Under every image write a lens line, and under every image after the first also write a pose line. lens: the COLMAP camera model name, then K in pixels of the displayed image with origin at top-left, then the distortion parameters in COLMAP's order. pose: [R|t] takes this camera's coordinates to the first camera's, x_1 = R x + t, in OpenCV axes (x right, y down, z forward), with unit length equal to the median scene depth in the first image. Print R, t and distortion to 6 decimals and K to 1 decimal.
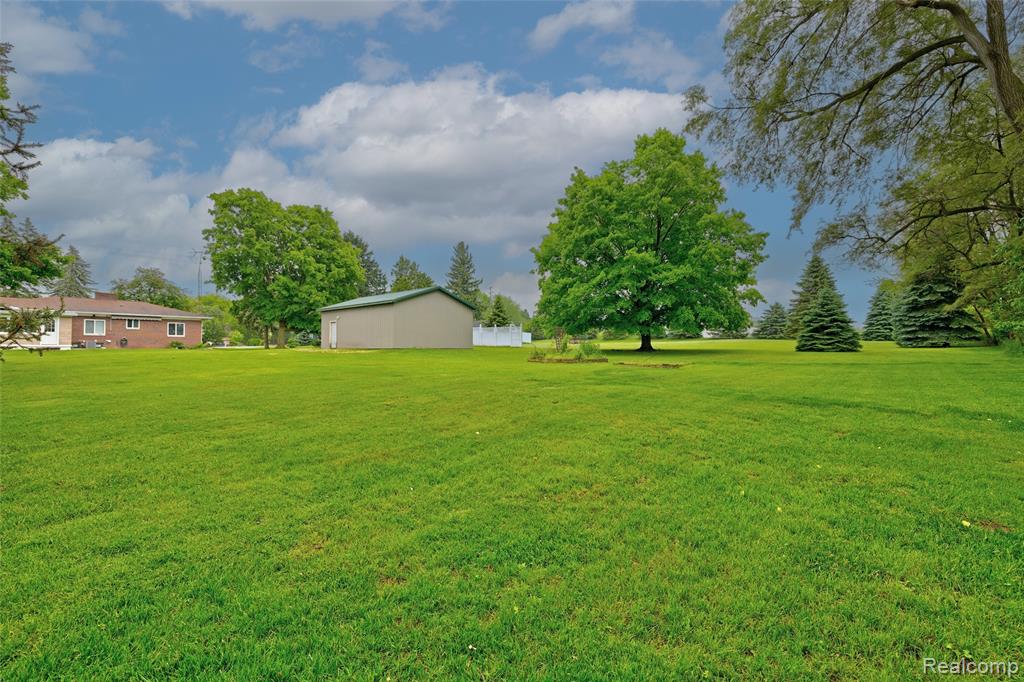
lens RADIAL K [[438.1, 0, 513.4], [0, 438.1, 337.4], [0, 0, 1]] dist [-0.004716, -0.000109]
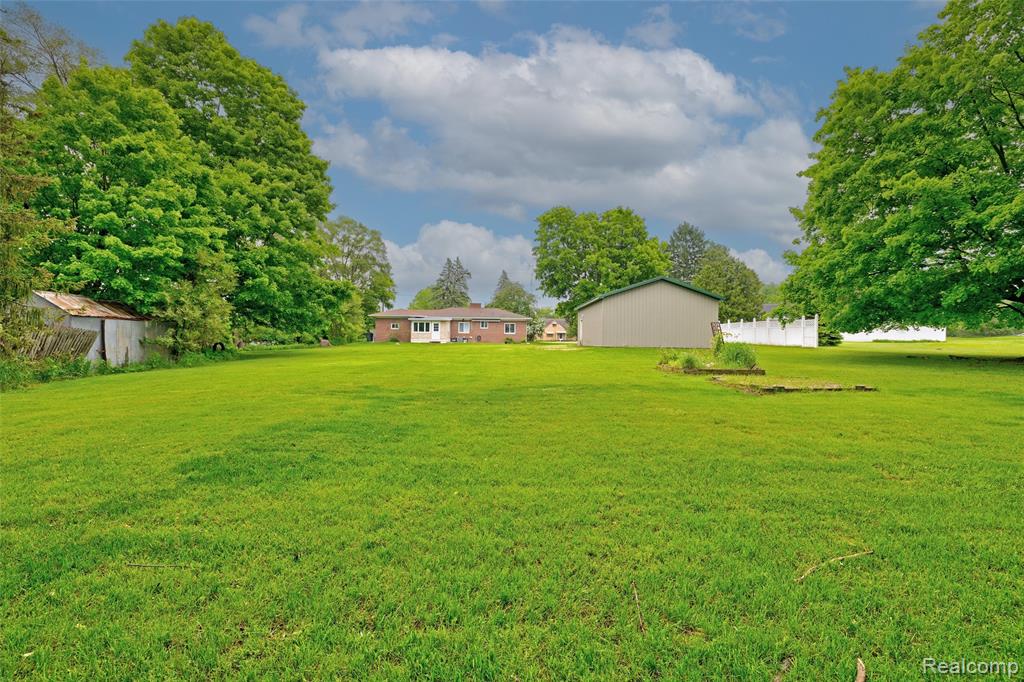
lens RADIAL K [[438.1, 0, 514.8], [0, 438.1, 339.4], [0, 0, 1]] dist [-0.004716, -0.000109]
pose [[0.653981, 0.007874, -0.756470, 0.199877], [0.004761, 0.999883, 0.014523, -0.003823], [0.756496, -0.013099, 0.653867, 0.145618]]
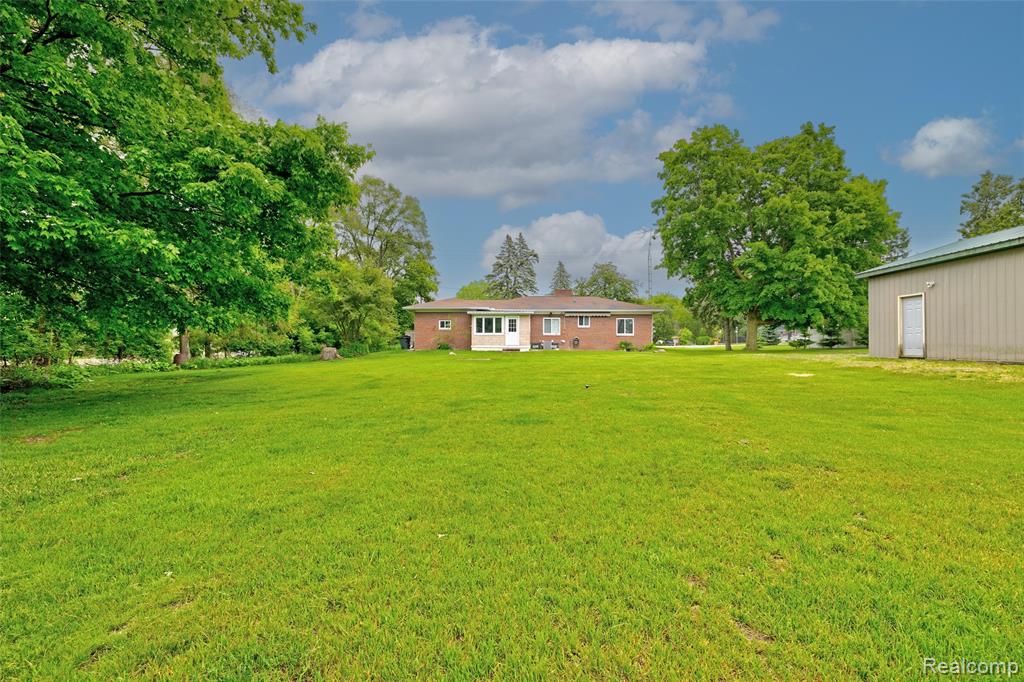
lens RADIAL K [[438.1, 0, 514.6], [0, 438.1, 339.4], [0, 0, 1]] dist [-0.004716, -0.000109]
pose [[0.599511, -0.005813, -0.800345, -0.221947], [0.014003, 0.999897, 0.003228, 0.000330], [0.800244, -0.013143, 0.599531, 0.315582]]
